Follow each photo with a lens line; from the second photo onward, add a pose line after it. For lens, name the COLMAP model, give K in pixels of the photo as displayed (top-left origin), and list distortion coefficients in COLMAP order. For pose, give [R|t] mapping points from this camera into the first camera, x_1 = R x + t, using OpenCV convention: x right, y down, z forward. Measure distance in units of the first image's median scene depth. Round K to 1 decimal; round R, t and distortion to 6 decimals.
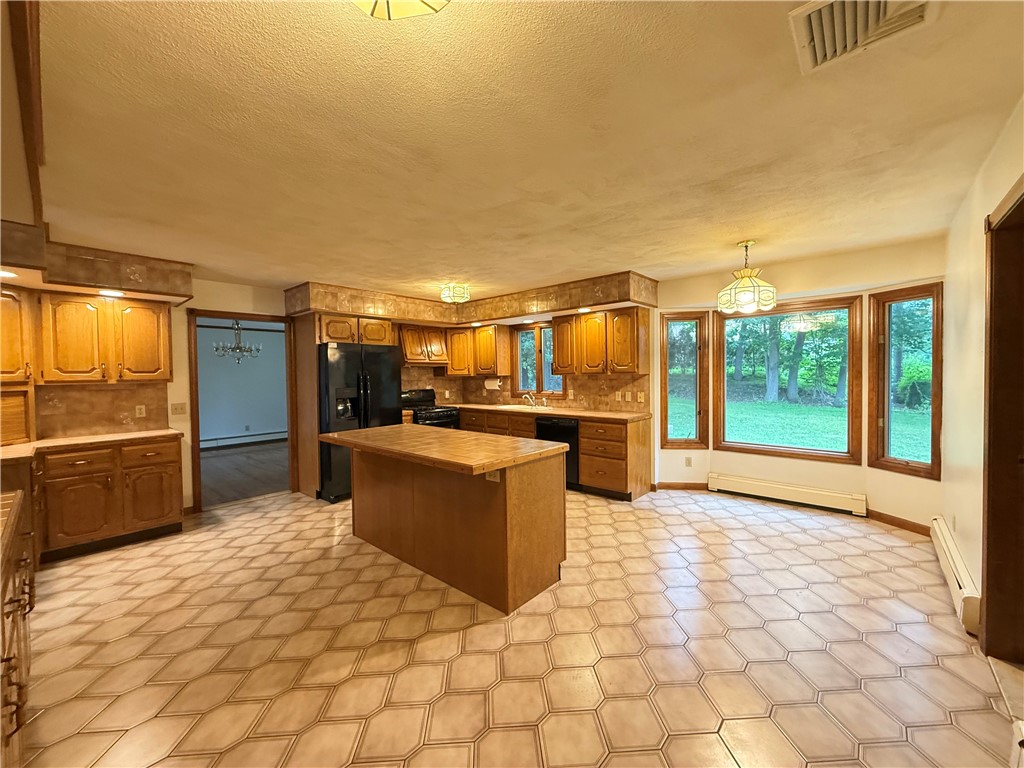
lens RADIAL K [[408.3, 0, 510.5], [0, 408.3, 381.8], [0, 0, 1]] dist [-0.002450, 0.000845]
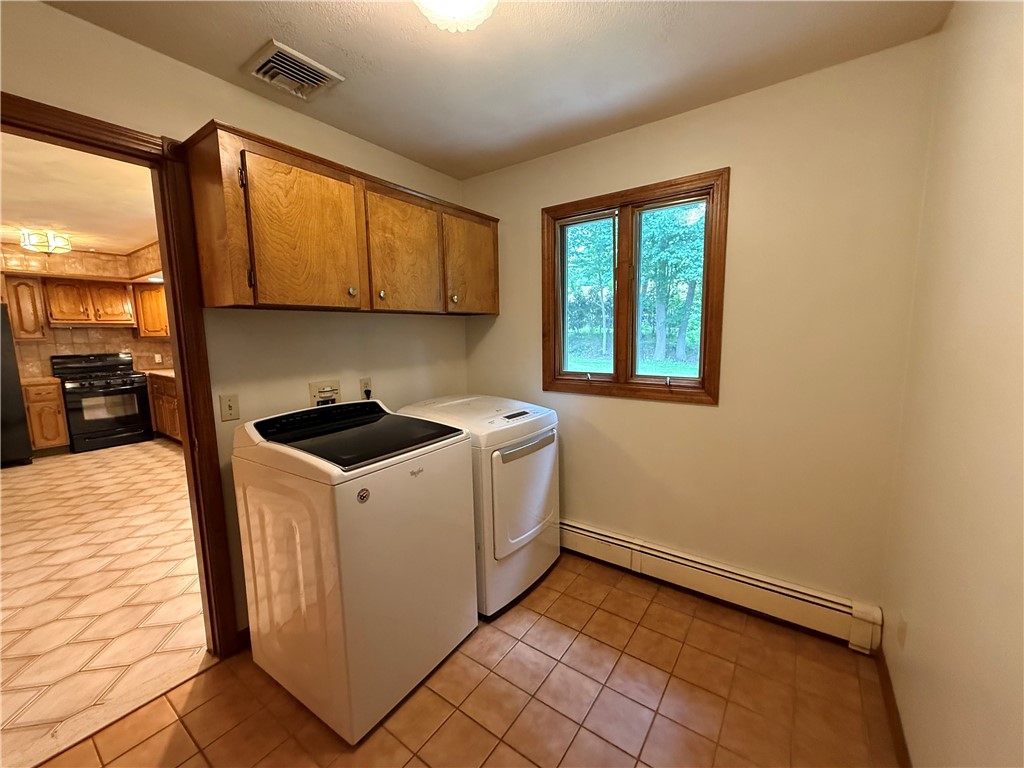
lens RADIAL K [[408.3, 0, 509.8], [0, 408.3, 383.8], [0, 0, 1]] dist [-0.002450, 0.000845]
pose [[0.994469, -0.011628, 0.104380, 0.845908], [0.000490, 0.994355, 0.106103, -0.014105], [-0.105025, -0.105465, 0.988861, 0.035417]]
